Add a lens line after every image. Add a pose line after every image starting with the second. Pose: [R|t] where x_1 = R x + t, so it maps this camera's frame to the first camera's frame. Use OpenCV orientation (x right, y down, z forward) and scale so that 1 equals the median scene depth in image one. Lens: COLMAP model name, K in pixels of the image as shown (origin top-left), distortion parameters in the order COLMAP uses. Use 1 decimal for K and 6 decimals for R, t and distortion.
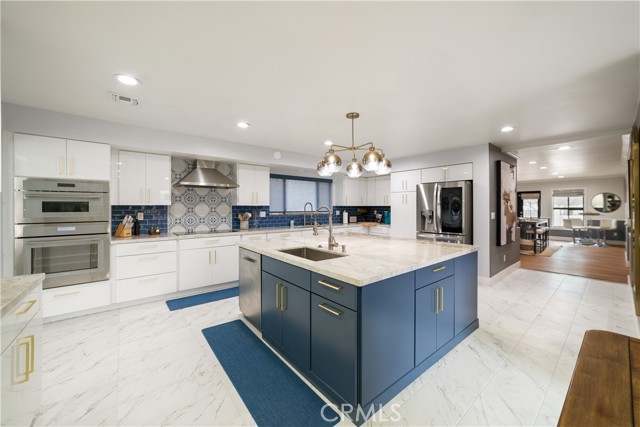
lens RADIAL K [[246.4, 0, 319.4], [0, 246.4, 207.2], [0, 0, 1]] dist [-0.011348, 0.000293]
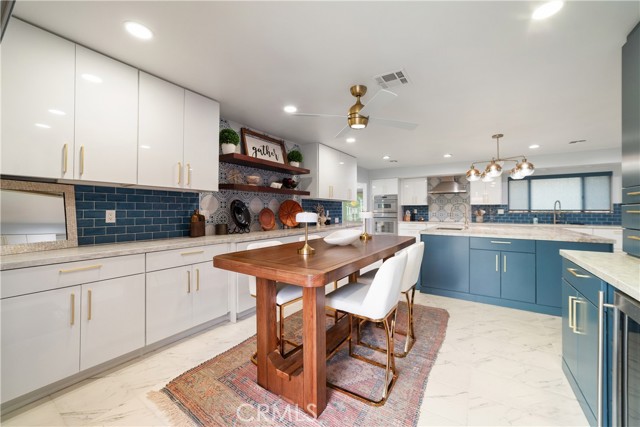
lens RADIAL K [[246.0, 0, 331.1], [0, 246.0, 208.8], [0, 0, 1]] dist [-0.001170, -0.000038]
pose [[0.330121, -0.006364, -0.943917, 0.765976], [-0.003246, 0.999964, -0.007877, 0.032037], [0.943933, 0.005665, 0.330088, -0.227813]]
